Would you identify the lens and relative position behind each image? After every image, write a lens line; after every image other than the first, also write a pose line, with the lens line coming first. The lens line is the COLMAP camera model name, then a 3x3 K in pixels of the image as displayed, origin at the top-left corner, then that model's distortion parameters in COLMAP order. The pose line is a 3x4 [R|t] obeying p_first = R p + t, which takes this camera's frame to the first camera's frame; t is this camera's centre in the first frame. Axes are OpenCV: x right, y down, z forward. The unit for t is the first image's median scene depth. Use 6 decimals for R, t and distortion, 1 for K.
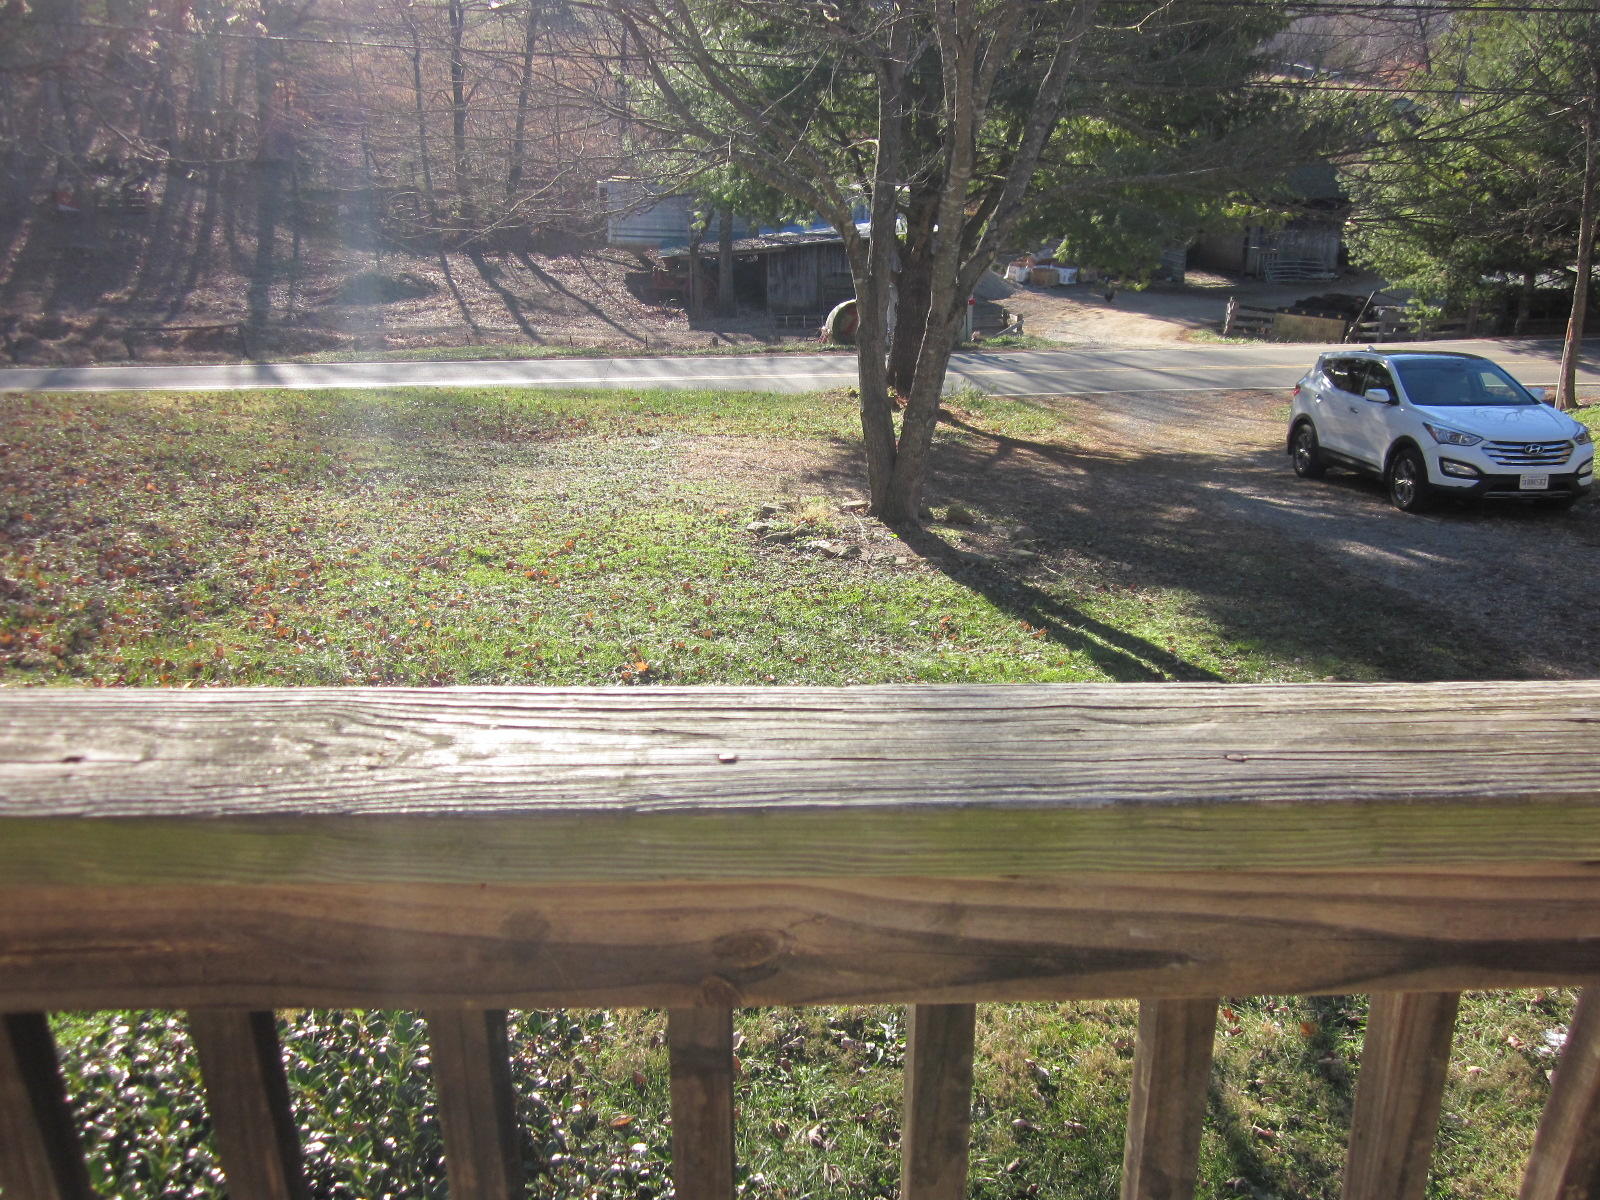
lens RADIAL K [[1337.8, 0, 795.6], [0, 1337.8, 604.9], [0, 0, 1]] dist [-0.041397, 0.013969]
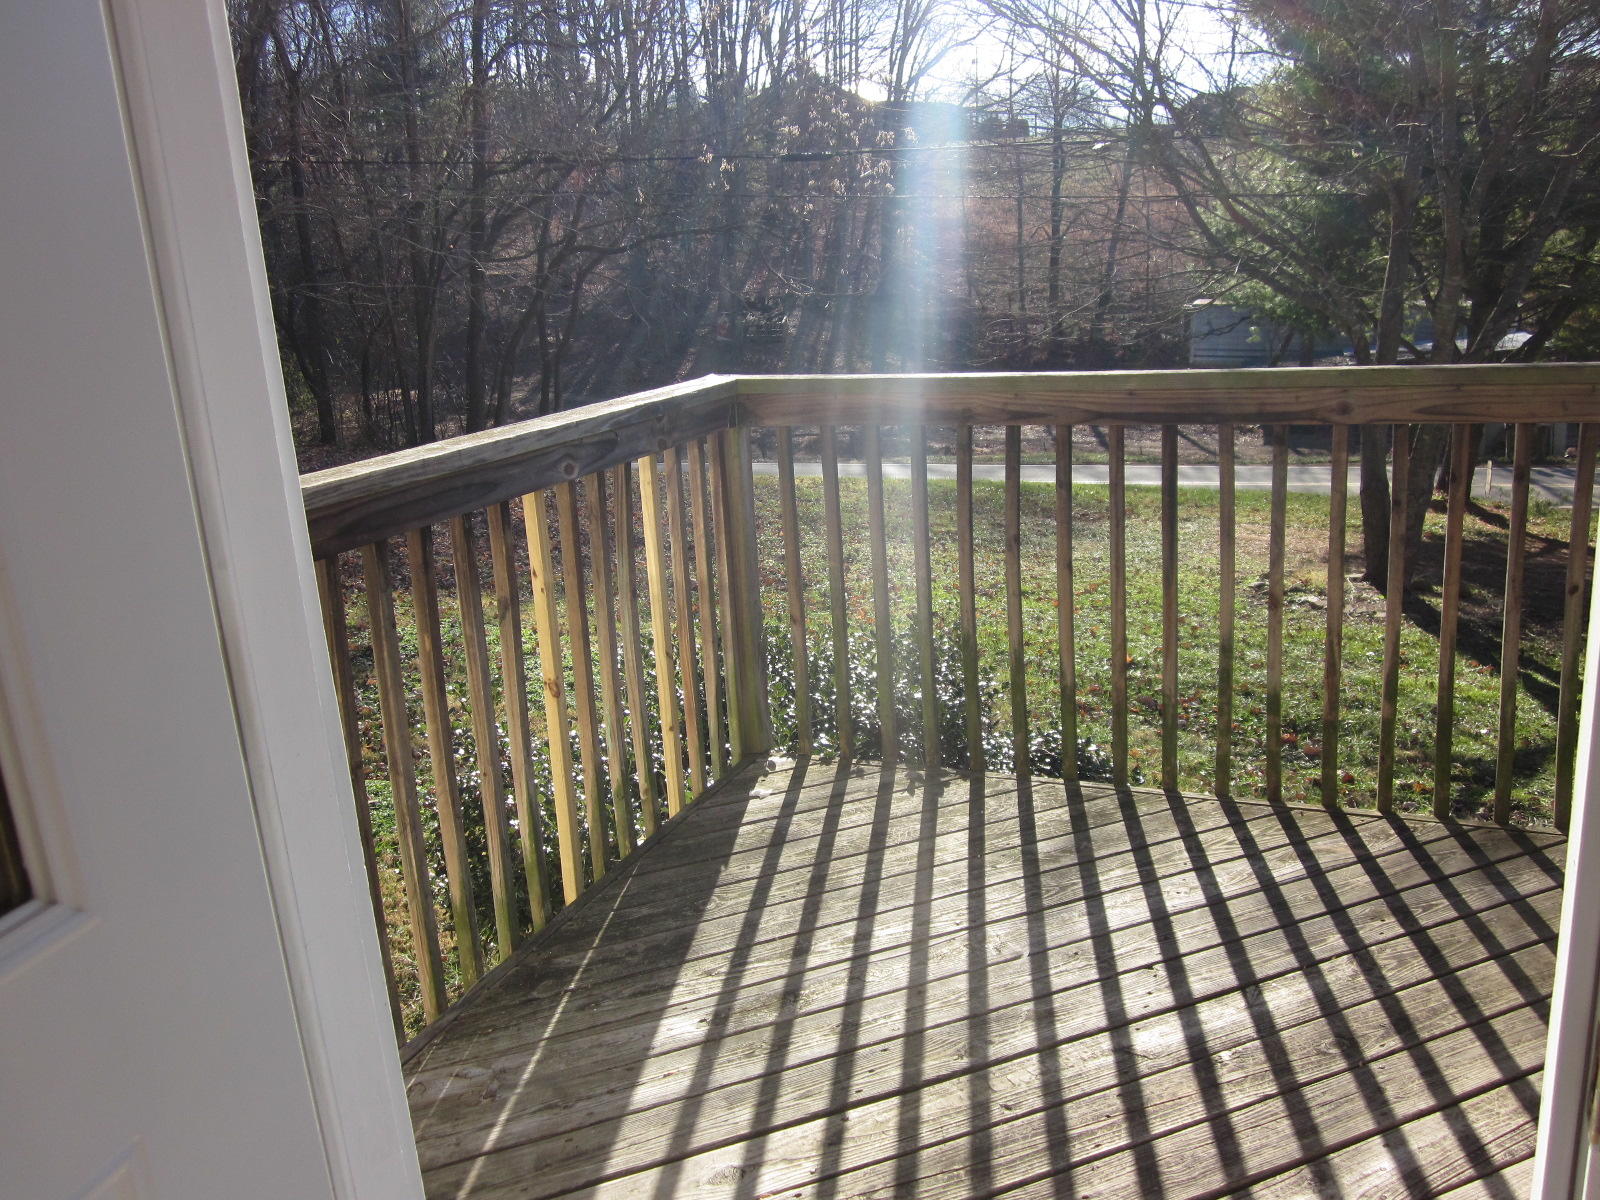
lens RADIAL K [[1337.8, 0, 798.1], [0, 1337.8, 597.8], [0, 0, 1]] dist [-0.041397, 0.013969]
pose [[0.910398, 0.053765, -0.410225, 0.034638], [-0.092578, 0.992852, -0.075330, 0.032102], [0.403243, 0.106558, 0.908868, -0.088620]]
